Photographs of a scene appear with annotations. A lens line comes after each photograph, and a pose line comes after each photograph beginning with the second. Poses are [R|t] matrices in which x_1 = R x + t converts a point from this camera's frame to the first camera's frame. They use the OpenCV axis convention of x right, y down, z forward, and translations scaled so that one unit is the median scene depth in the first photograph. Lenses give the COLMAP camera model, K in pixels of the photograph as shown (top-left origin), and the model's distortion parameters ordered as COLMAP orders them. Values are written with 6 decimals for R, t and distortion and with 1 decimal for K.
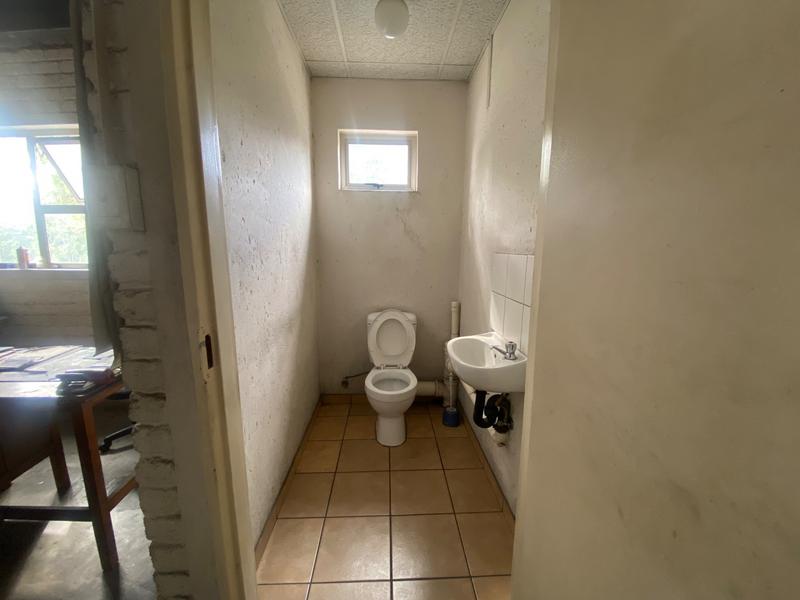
lens RADIAL K [[325.9, 0, 400.0], [0, 325.9, 300.0], [0, 0, 1]] dist [0.001207, -0.012304]
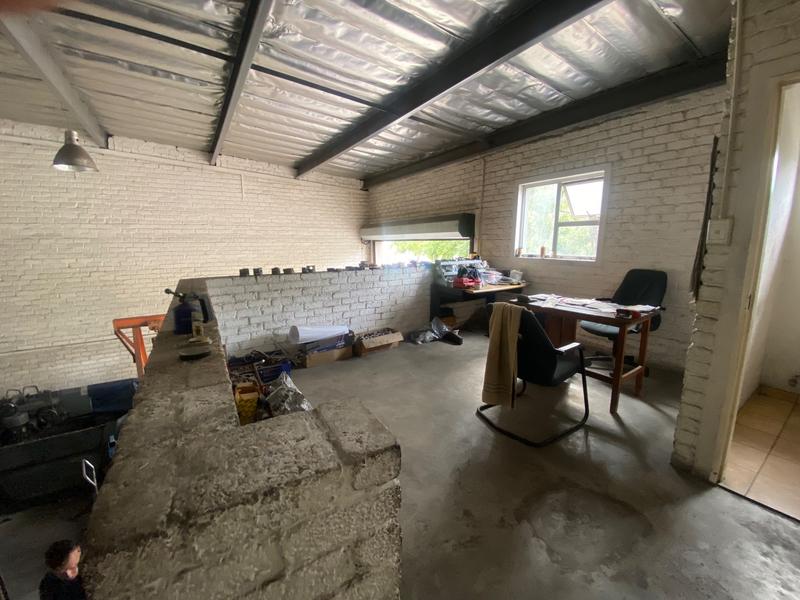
lens RADIAL K [[325.9, 0, 400.0], [0, 325.9, 300.0], [0, 0, 1]] dist [0.001207, -0.012304]
pose [[0.516735, 0.145388, -0.843710, -0.005378], [-0.139552, 0.986599, 0.084541, 0.093839], [0.844695, 0.074056, 0.530100, -0.642973]]
